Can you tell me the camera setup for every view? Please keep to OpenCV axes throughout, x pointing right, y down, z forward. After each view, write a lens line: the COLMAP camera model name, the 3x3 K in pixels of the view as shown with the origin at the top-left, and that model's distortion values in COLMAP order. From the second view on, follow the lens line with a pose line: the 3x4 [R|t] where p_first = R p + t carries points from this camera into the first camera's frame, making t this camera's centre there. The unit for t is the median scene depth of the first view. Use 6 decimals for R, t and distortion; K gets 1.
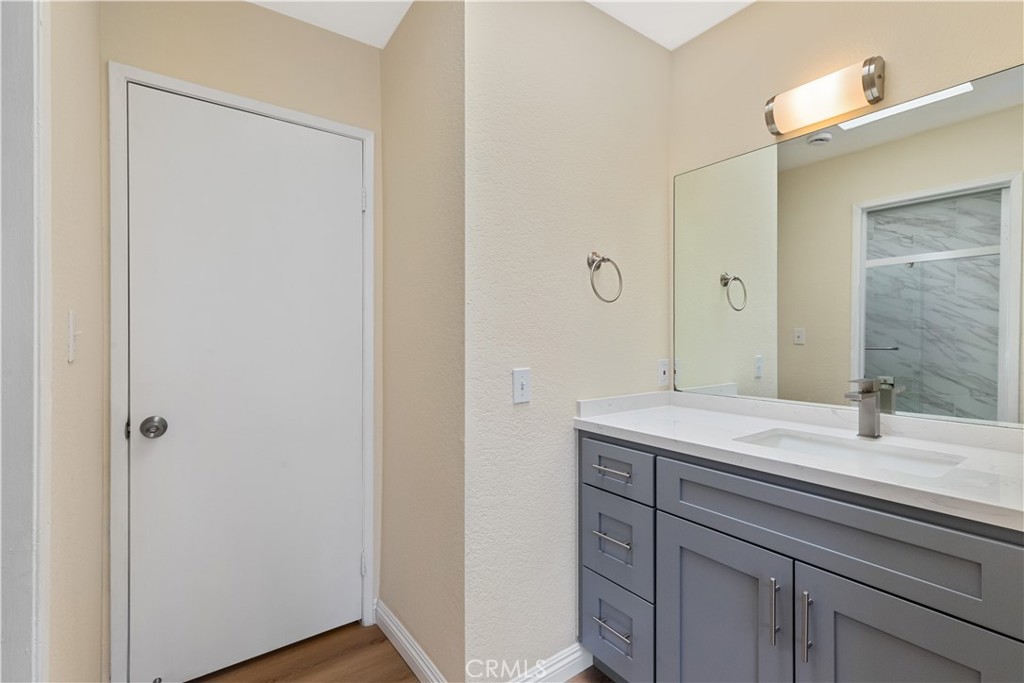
lens RADIAL K [[459.9, 0, 513.3], [0, 459.9, 343.3], [0, 0, 1]] dist [0.004818, 0.000388]
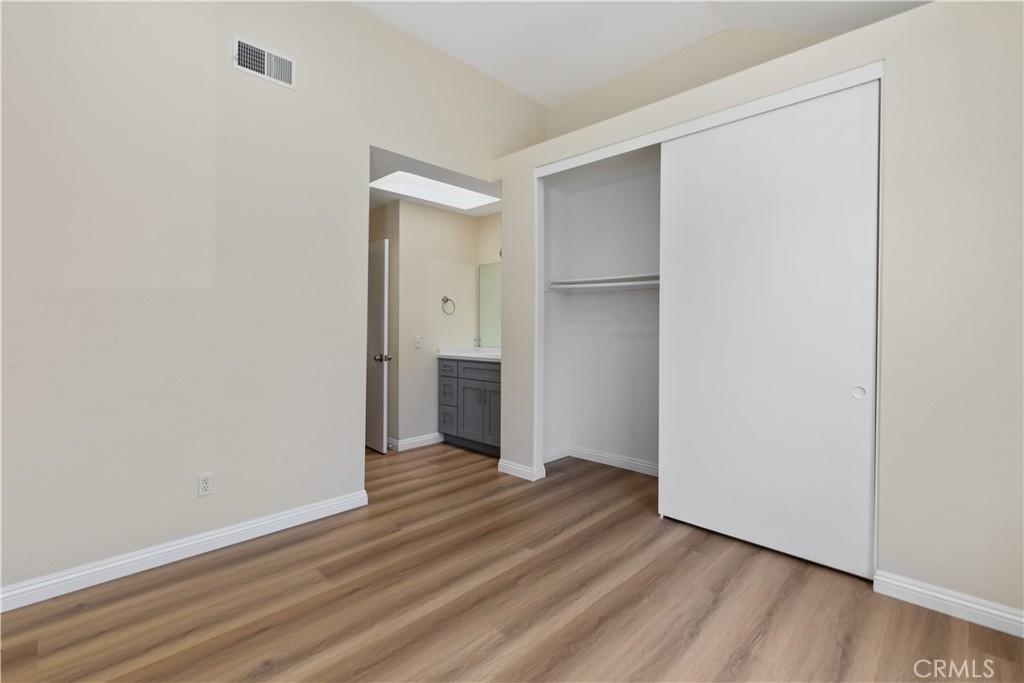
lens RADIAL K [[459.9, 0, 513.4], [0, 459.9, 337.9], [0, 0, 1]] dist [0.004818, 0.000388]
pose [[0.981332, 0.002584, 0.192303, 0.053349], [-0.006476, 0.999787, 0.019613, -0.001171], [-0.192211, -0.020493, 0.981140, -2.136492]]
